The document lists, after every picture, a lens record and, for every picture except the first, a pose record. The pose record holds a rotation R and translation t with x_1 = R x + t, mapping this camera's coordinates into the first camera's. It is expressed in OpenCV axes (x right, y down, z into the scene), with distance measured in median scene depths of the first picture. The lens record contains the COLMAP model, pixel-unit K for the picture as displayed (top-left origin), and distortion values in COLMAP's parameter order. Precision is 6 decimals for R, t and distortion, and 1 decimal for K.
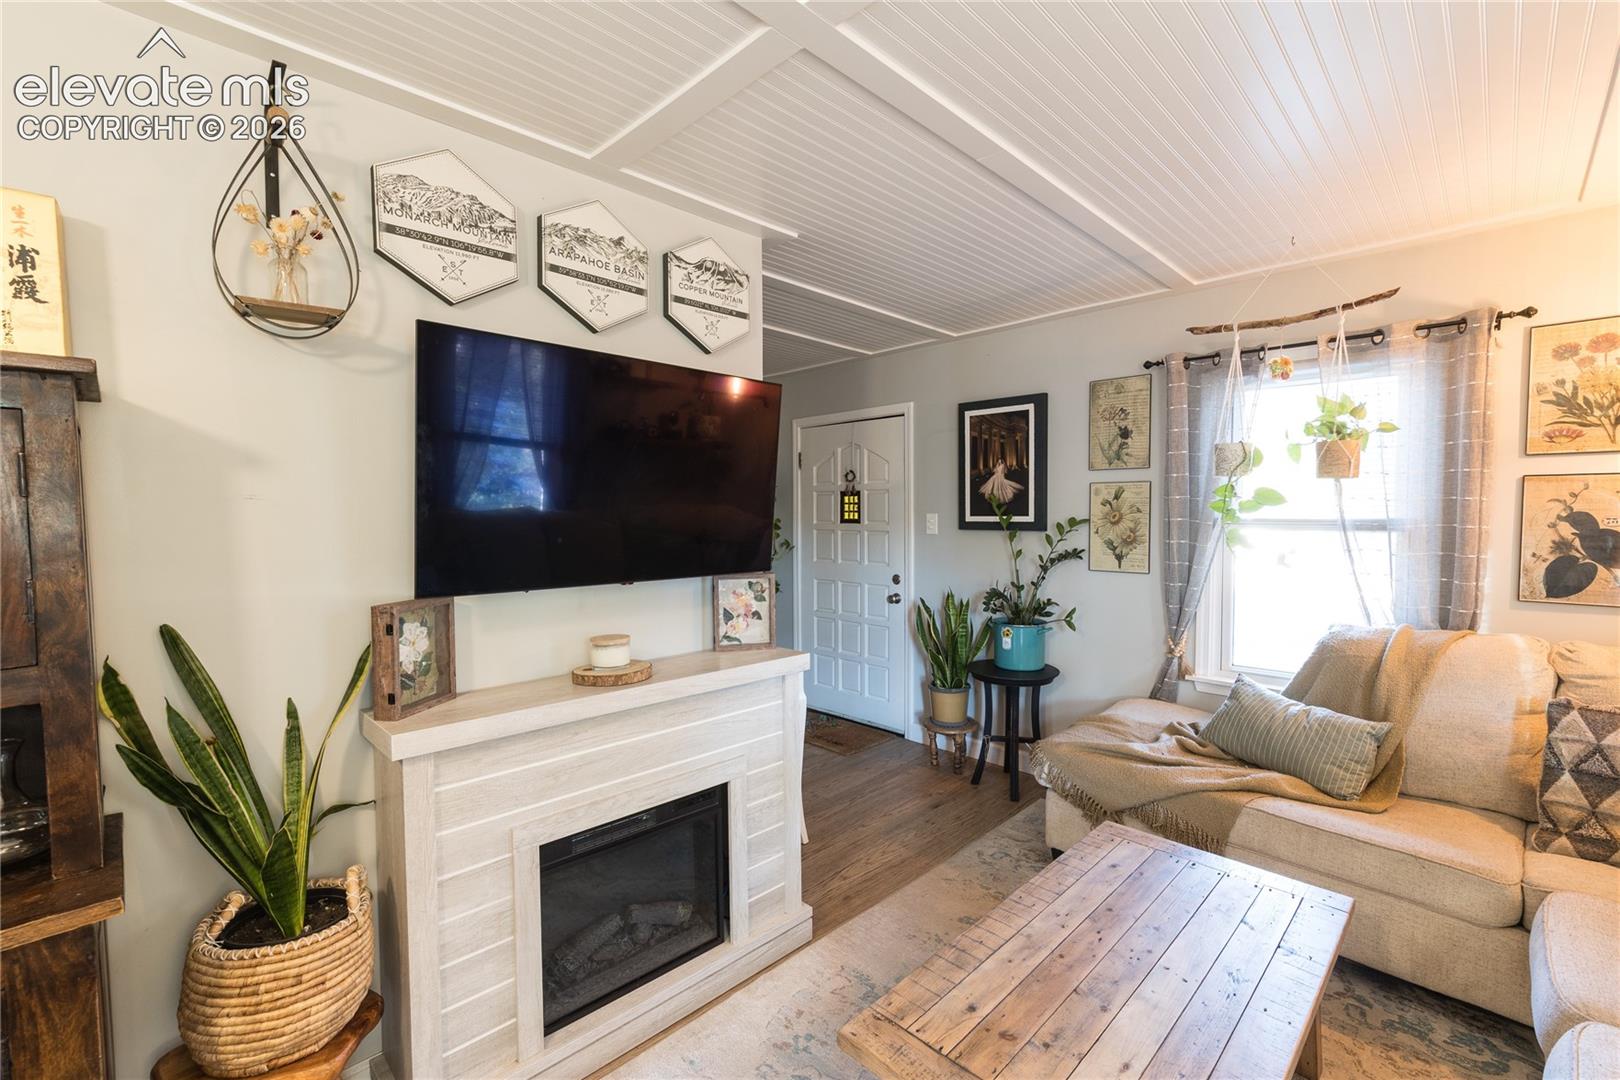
lens RADIAL K [[692.7, 0, 810.0], [0, 692.7, 540.0], [0, 0, 1]] dist [0.001827, -0.000078]
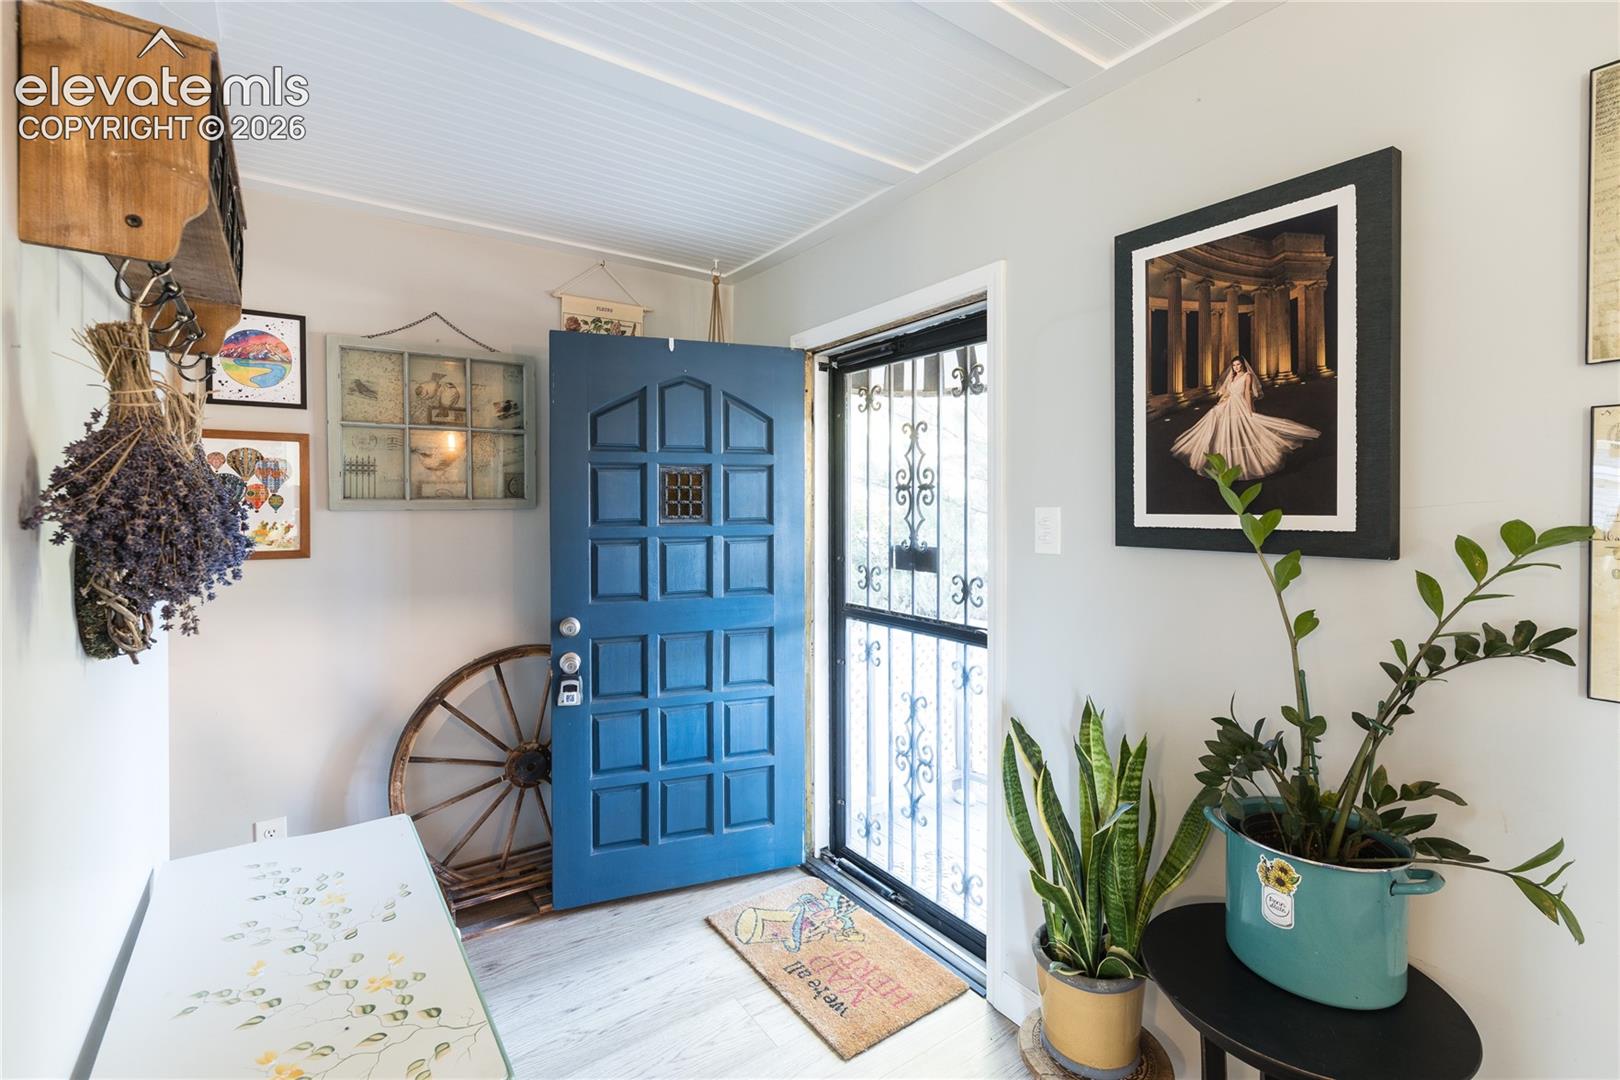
lens RADIAL K [[725.7, 0, 784.2], [0, 725.7, 512.0], [0, 0, 1]] dist [0.000996, -0.000134]
pose [[0.979403, 0.007751, -0.201764, 0.126284], [-0.014059, 0.999456, -0.029848, -0.022445], [0.201423, 0.032070, 0.978979, 0.622292]]
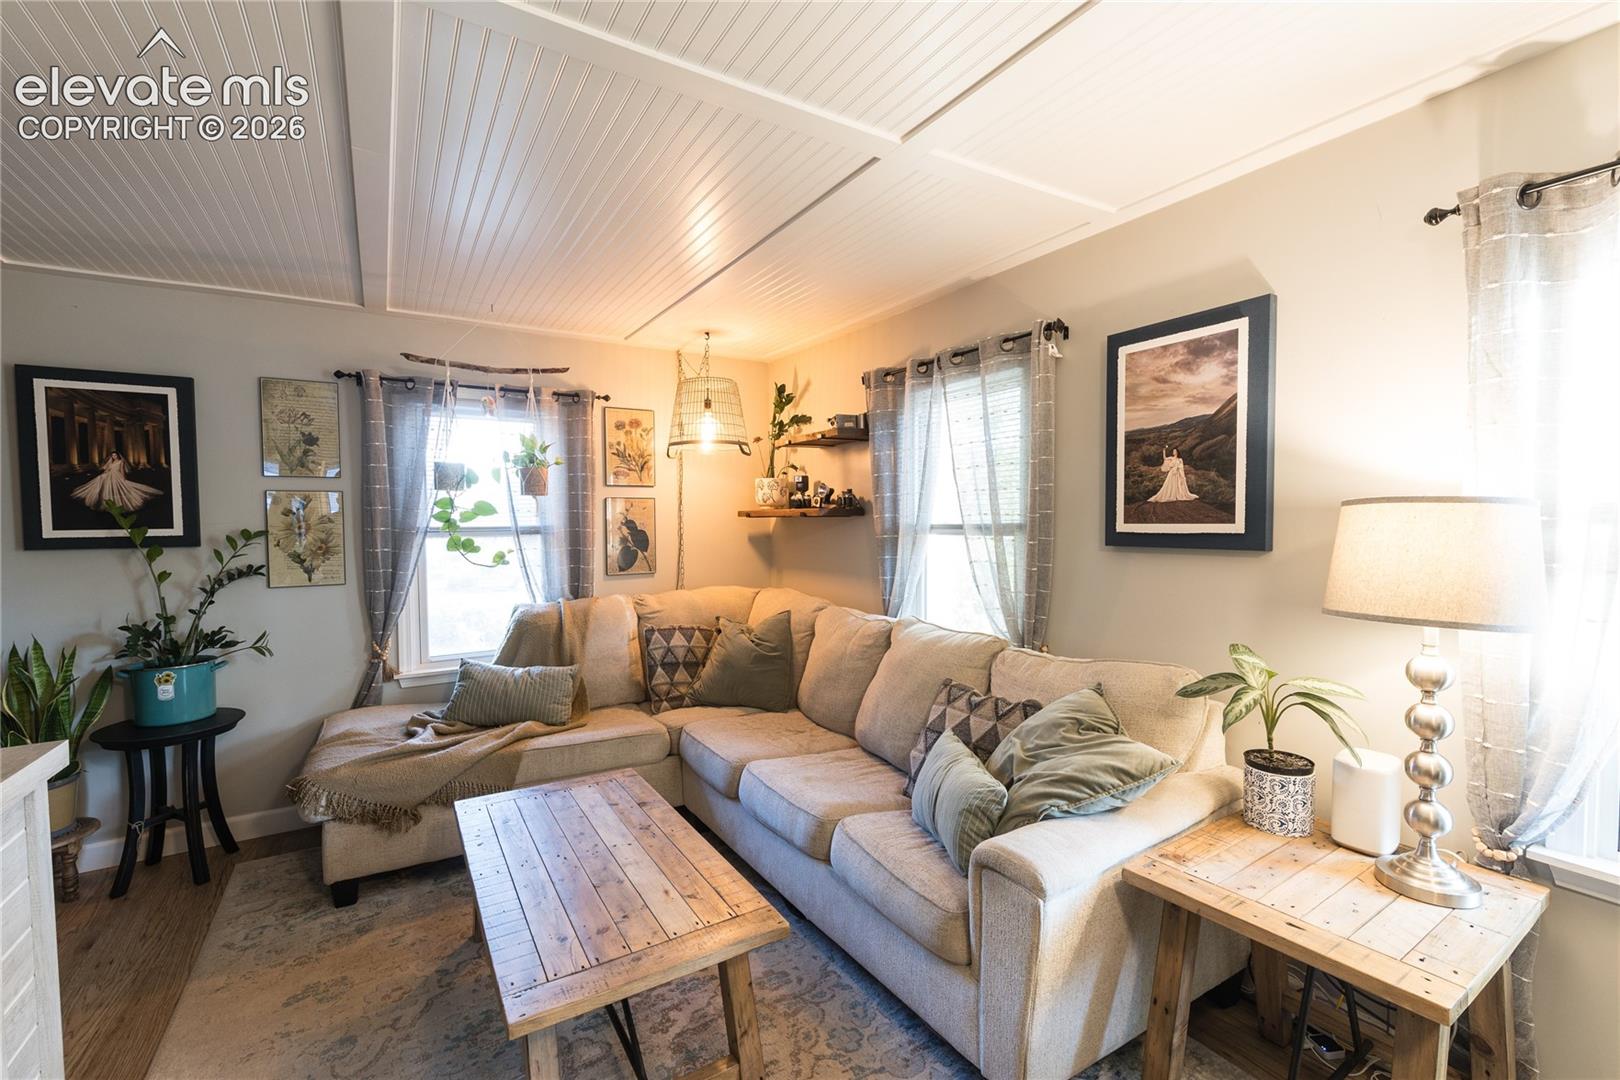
lens RADIAL K [[692.7, 0, 810.0], [0, 692.7, 540.0], [0, 0, 1]] dist [0.001827, -0.000078]
pose [[0.237456, -0.029254, 0.970958, -0.298601], [0.048312, 0.998665, 0.018273, -0.000691], [-0.970196, 0.042570, 0.238552, 0.107333]]
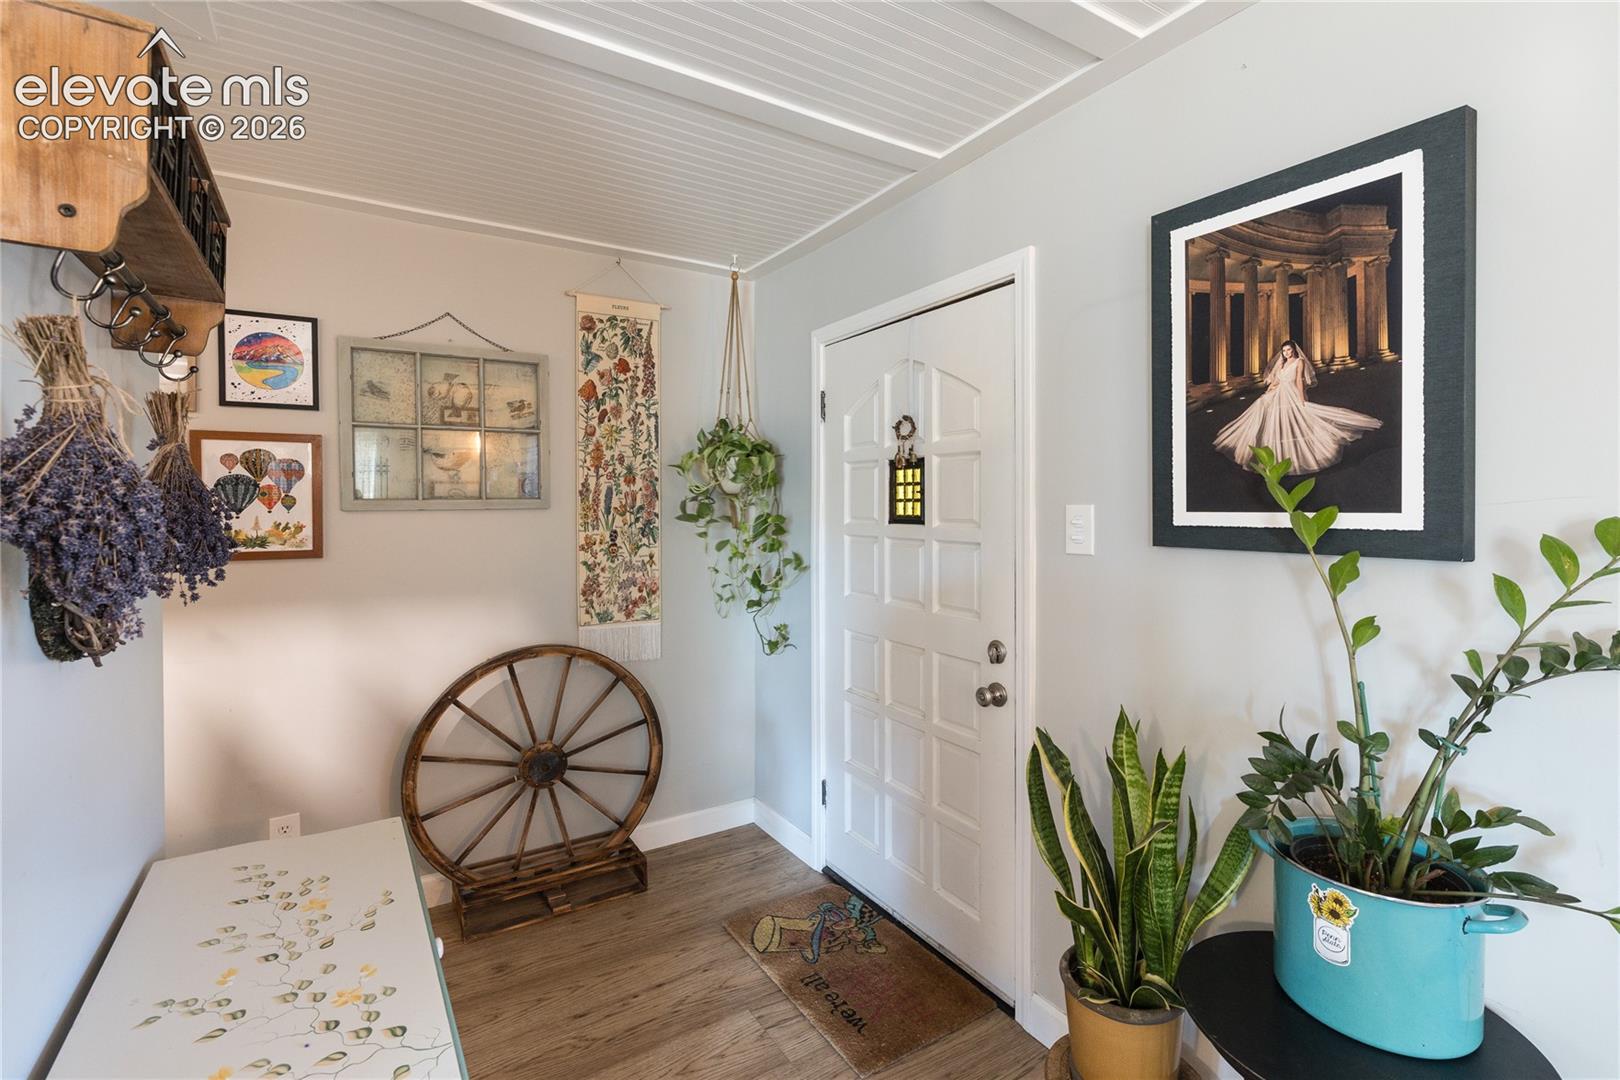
lens RADIAL K [[730.8, 0, 762.1], [0, 730.8, 513.3], [0, 0, 1]] dist [0.001107, -0.000465]
pose [[0.962448, 0.005499, -0.271409, 0.133703], [-0.013105, 0.999570, -0.026221, -0.022611], [0.271148, 0.028793, 0.962107, 0.633613]]
